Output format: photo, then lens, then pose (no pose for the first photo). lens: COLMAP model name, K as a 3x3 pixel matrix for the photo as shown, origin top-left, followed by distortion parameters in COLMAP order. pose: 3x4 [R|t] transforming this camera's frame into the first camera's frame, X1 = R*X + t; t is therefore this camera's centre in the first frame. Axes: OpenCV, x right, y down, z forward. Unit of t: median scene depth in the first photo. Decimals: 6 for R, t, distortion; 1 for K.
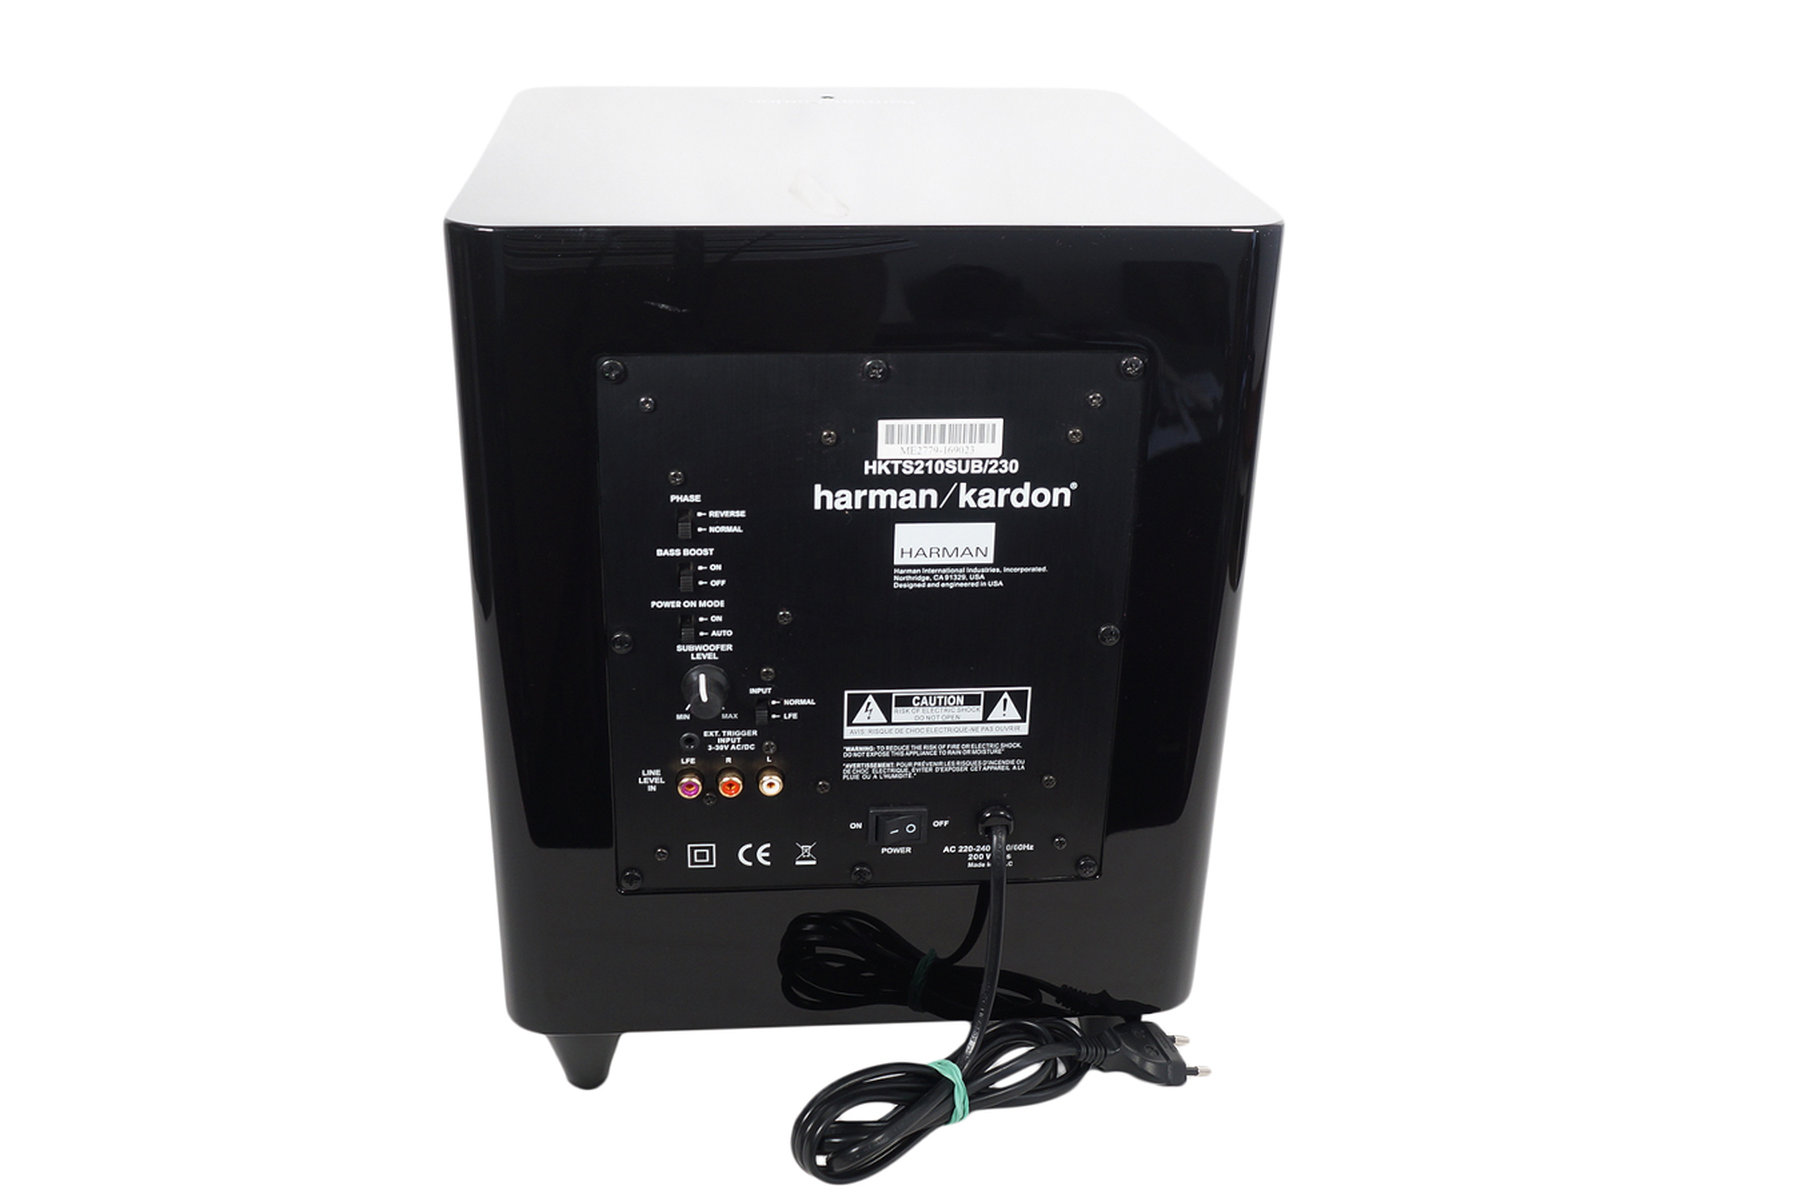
lens RADIAL K [[1607.3, 0, 836.0], [0, 1607.3, 586.4], [0, 0, 1]] dist [0.006100, 0.000126]
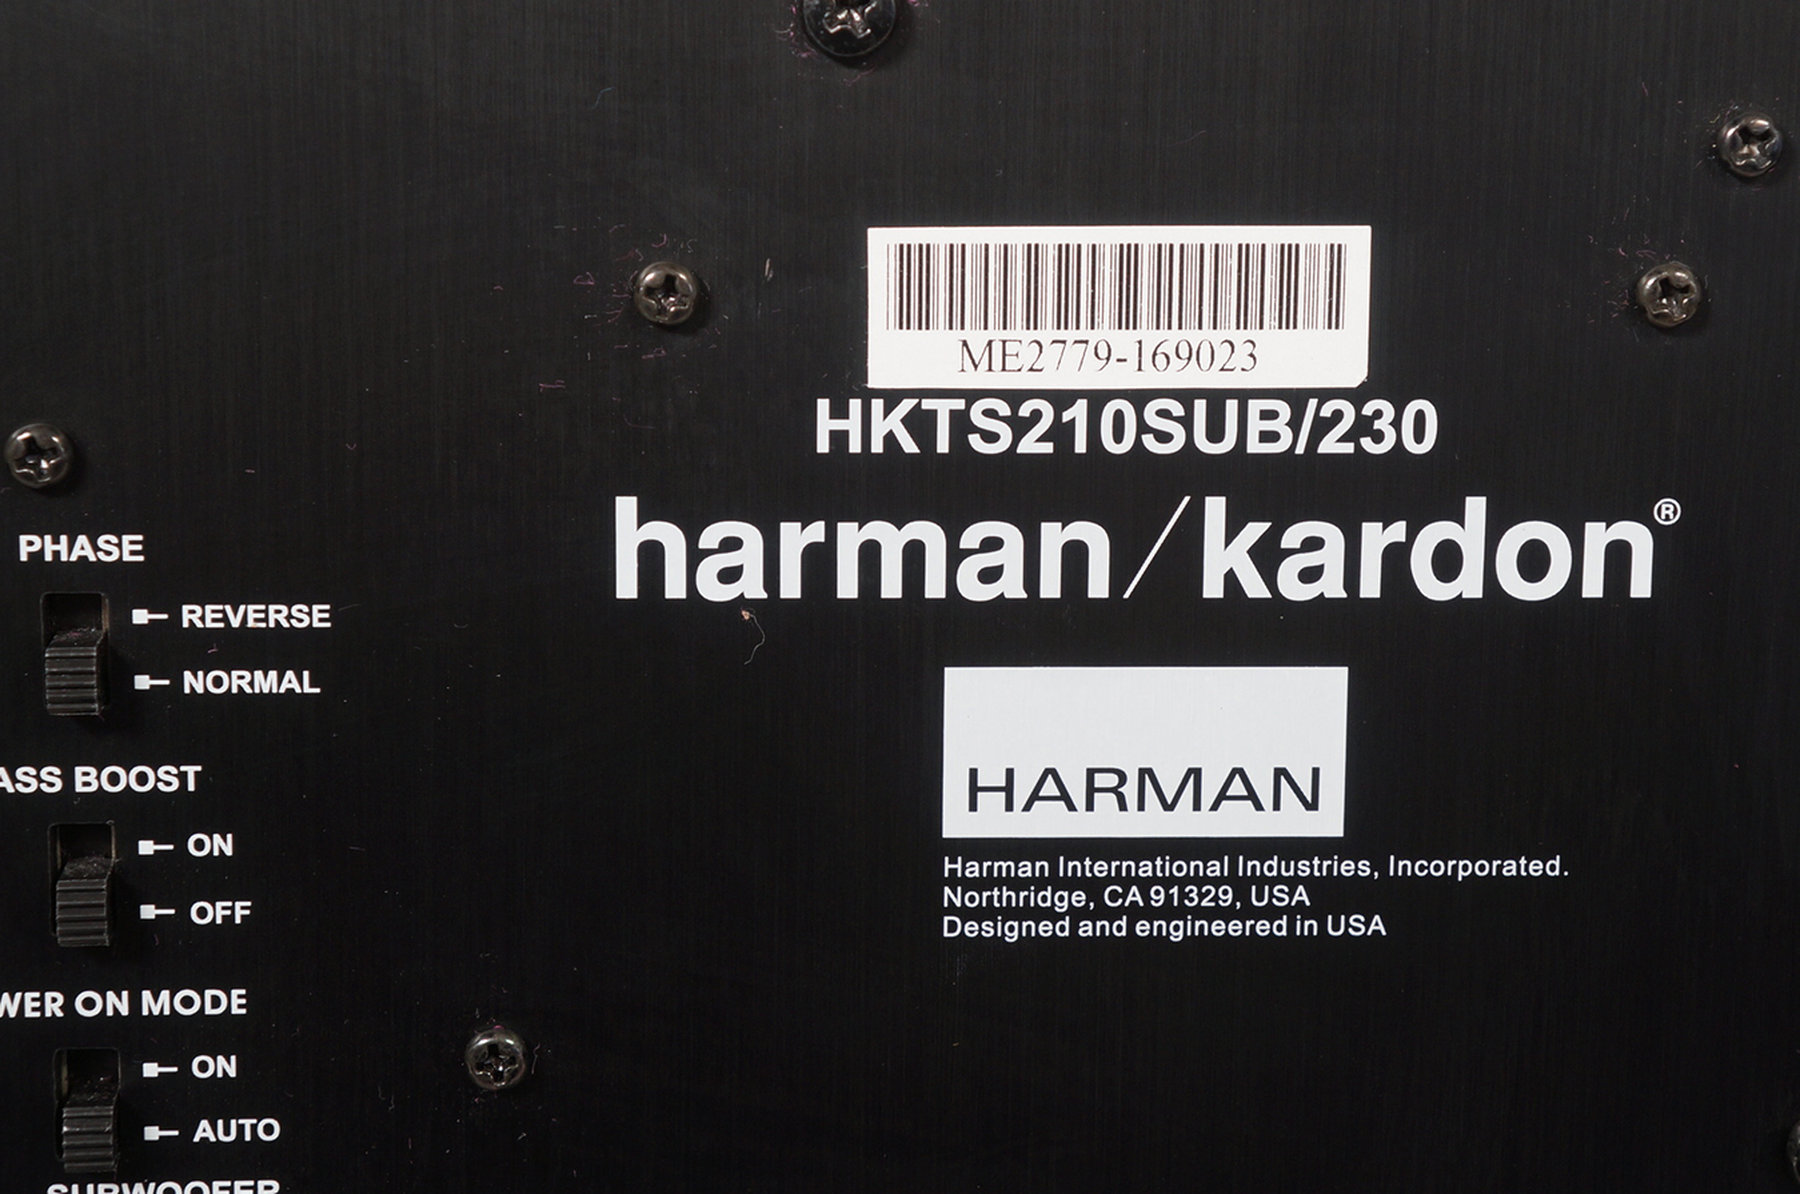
lens RADIAL K [[3006.8, 0, 899.5], [0, 3006.8, 595.9], [0, 0, 1]] dist [0.154240, 0.000000]
pose [[0.999708, -0.002458, -0.024040, 0.041346], [-0.003253, 0.972067, -0.234681, 0.059618], [0.023946, 0.234690, 0.971775, 0.548267]]
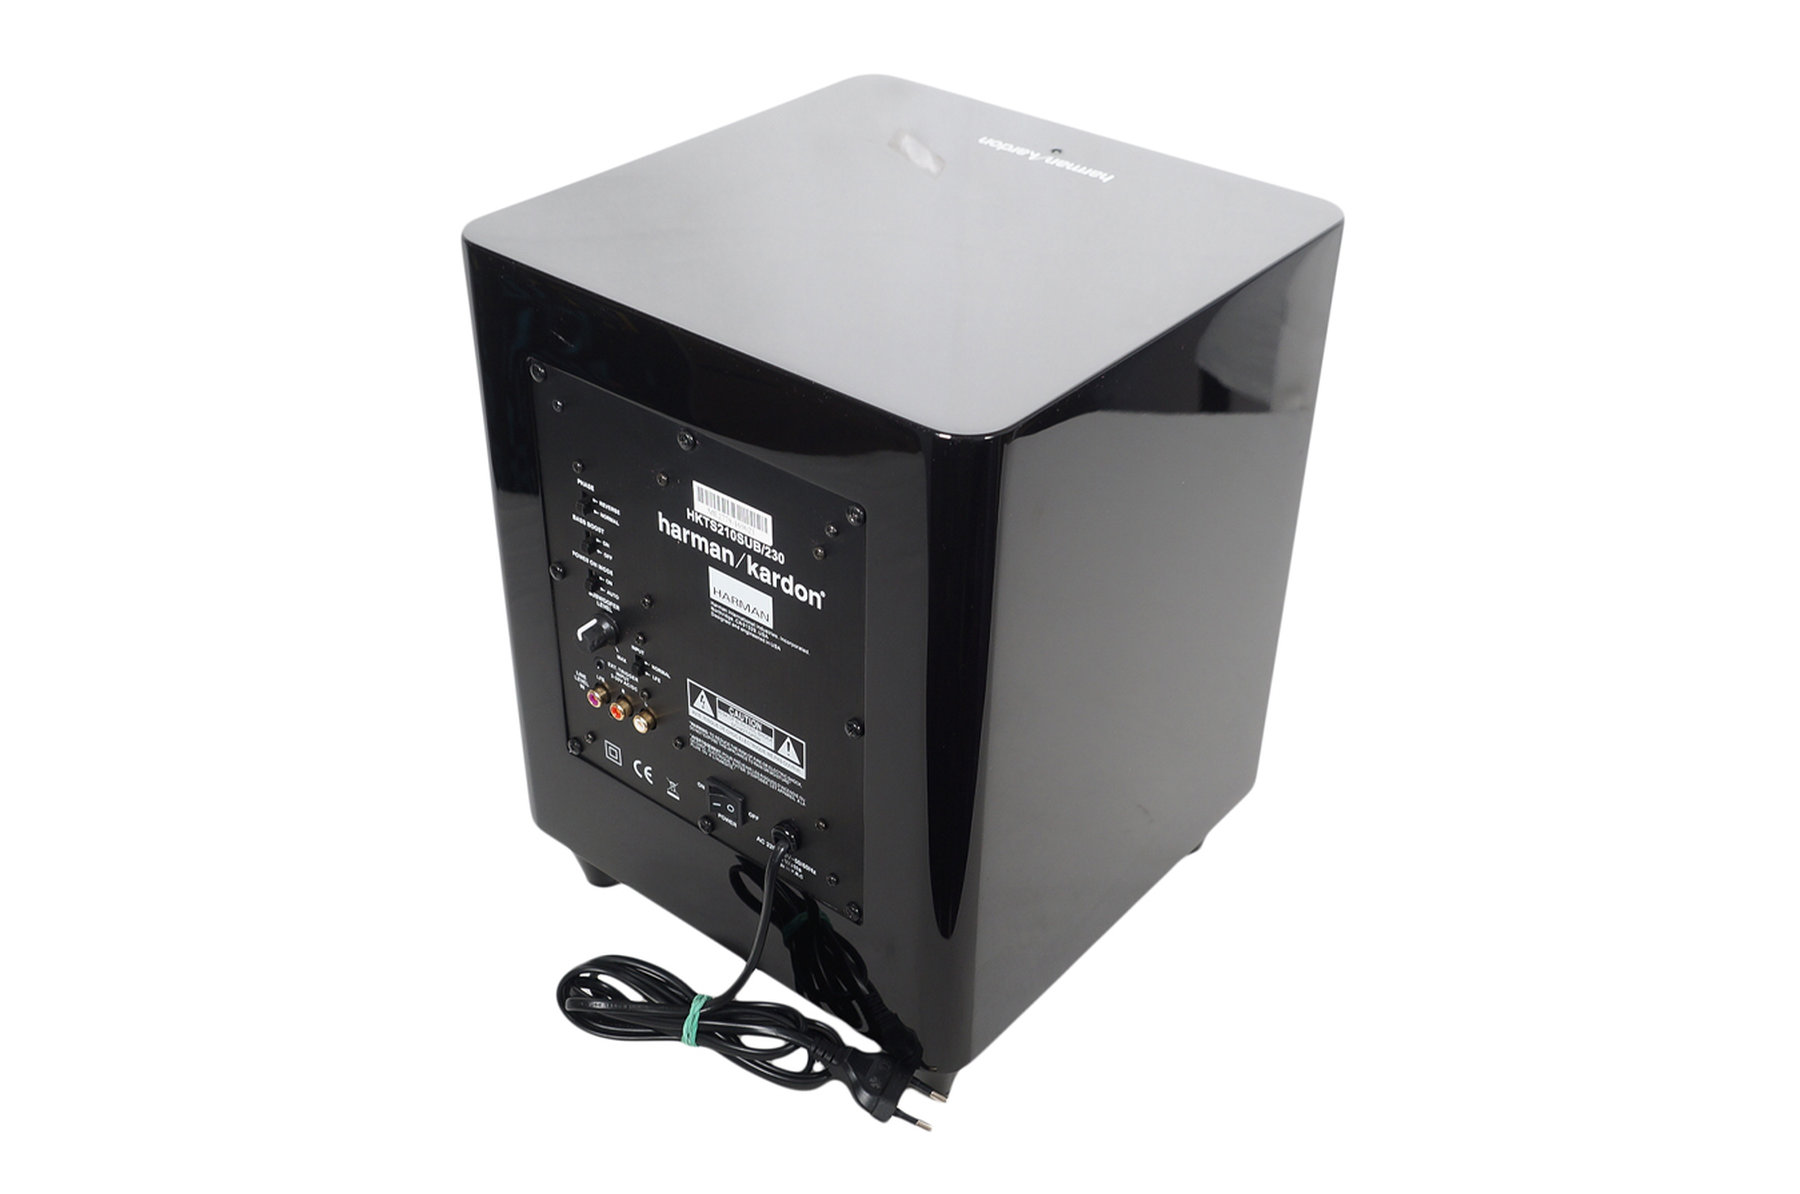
lens RADIAL K [[1844.2, 0, 896.4], [0, 1844.2, 590.3], [0, 0, 1]] dist [0.021707, 0.000000]
pose [[0.723962, 0.379326, -0.576187, 0.918062], [-0.274674, 0.924688, 0.263639, -0.415014], [0.632798, -0.032601, 0.773630, 0.047446]]
